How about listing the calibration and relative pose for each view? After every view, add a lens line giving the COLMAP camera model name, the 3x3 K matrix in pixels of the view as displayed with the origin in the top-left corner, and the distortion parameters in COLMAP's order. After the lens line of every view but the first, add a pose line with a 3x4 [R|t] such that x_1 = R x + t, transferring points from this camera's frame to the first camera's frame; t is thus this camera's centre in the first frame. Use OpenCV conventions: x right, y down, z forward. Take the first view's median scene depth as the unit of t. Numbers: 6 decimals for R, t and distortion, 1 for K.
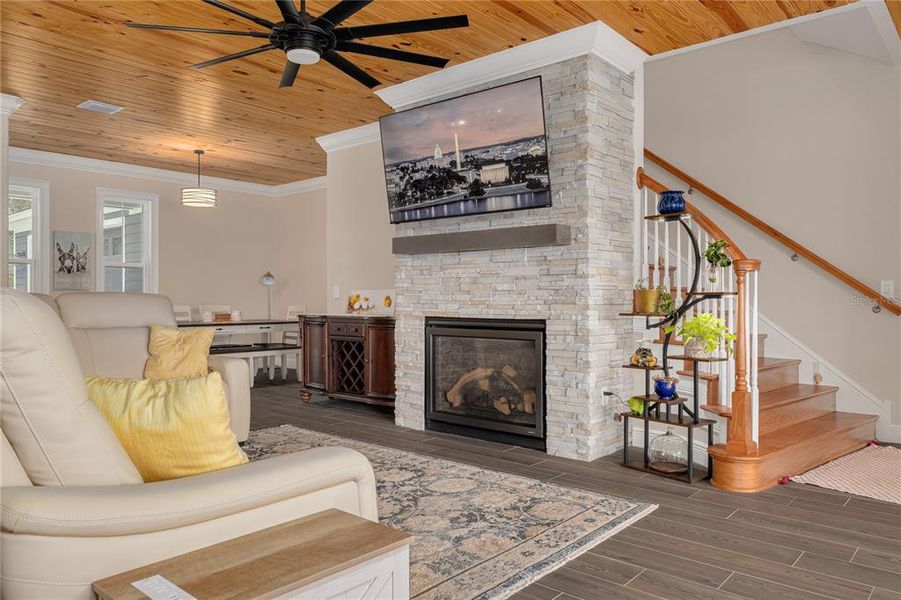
lens RADIAL K [[646.3, 0, 448.7], [0, 646.3, 300.1], [0, 0, 1]] dist [-0.006030, -0.001122]
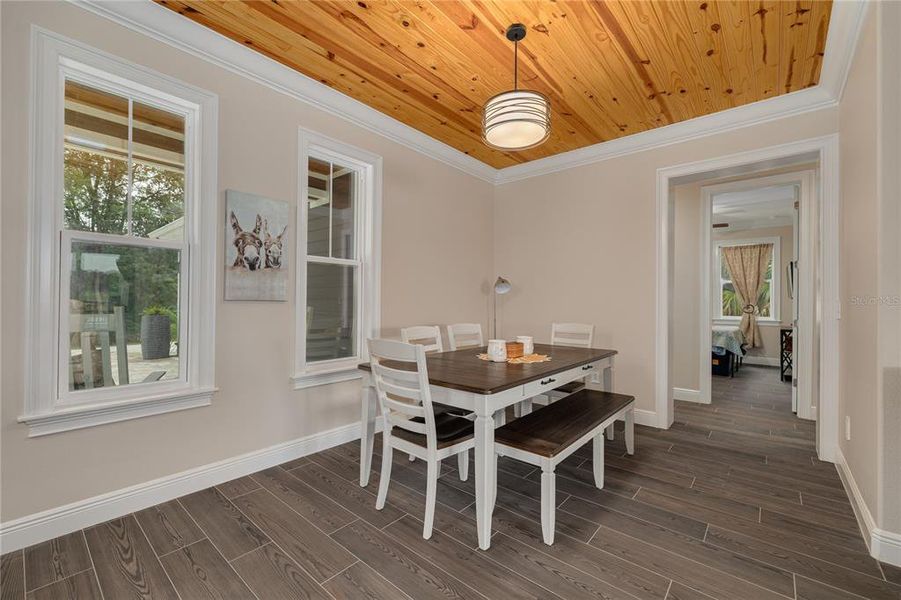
lens RADIAL K [[377.1, 0, 453.2], [0, 377.1, 299.5], [0, 0, 1]] dist [-0.001132, 0.000125]
pose [[0.999907, 0.010675, 0.008494, -0.417795], [-0.010617, 0.999920, -0.006873, -0.016266], [-0.008567, 0.006782, 0.999940, 0.673854]]
